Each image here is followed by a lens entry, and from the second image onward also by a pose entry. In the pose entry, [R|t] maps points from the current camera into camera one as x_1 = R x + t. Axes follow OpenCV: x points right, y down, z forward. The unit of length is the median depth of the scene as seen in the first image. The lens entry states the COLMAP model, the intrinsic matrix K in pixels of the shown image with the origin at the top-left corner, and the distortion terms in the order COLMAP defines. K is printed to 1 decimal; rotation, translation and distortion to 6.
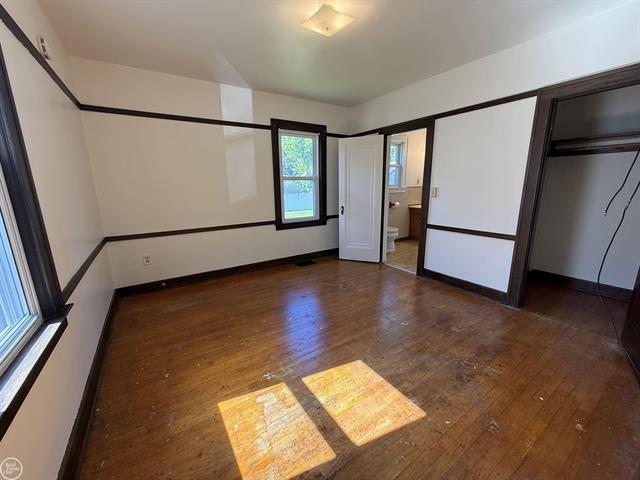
lens RADIAL K [[255.6, 0, 317.7], [0, 255.6, 240.7], [0, 0, 1]] dist [-0.000640, 0.000024]
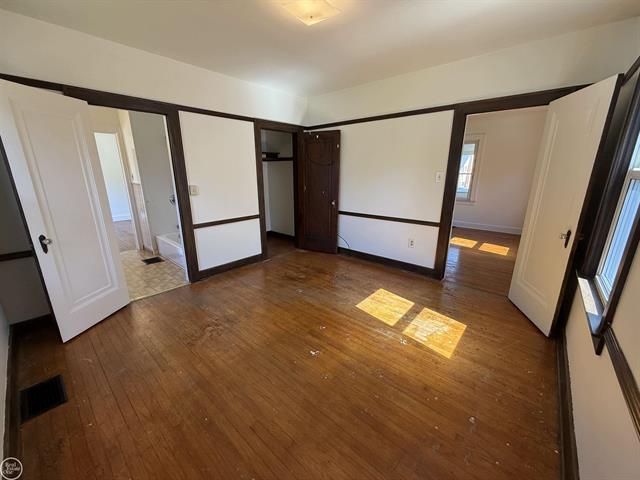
lens RADIAL K [[255.6, 0, 317.6], [0, 255.6, 240.0], [0, 0, 1]] dist [-0.000640, 0.000024]
pose [[-0.267341, -0.238361, 0.933656, -0.867198], [0.214533, 0.929881, 0.298826, -0.293490], [-0.939417, 0.280188, -0.197459, 1.170605]]
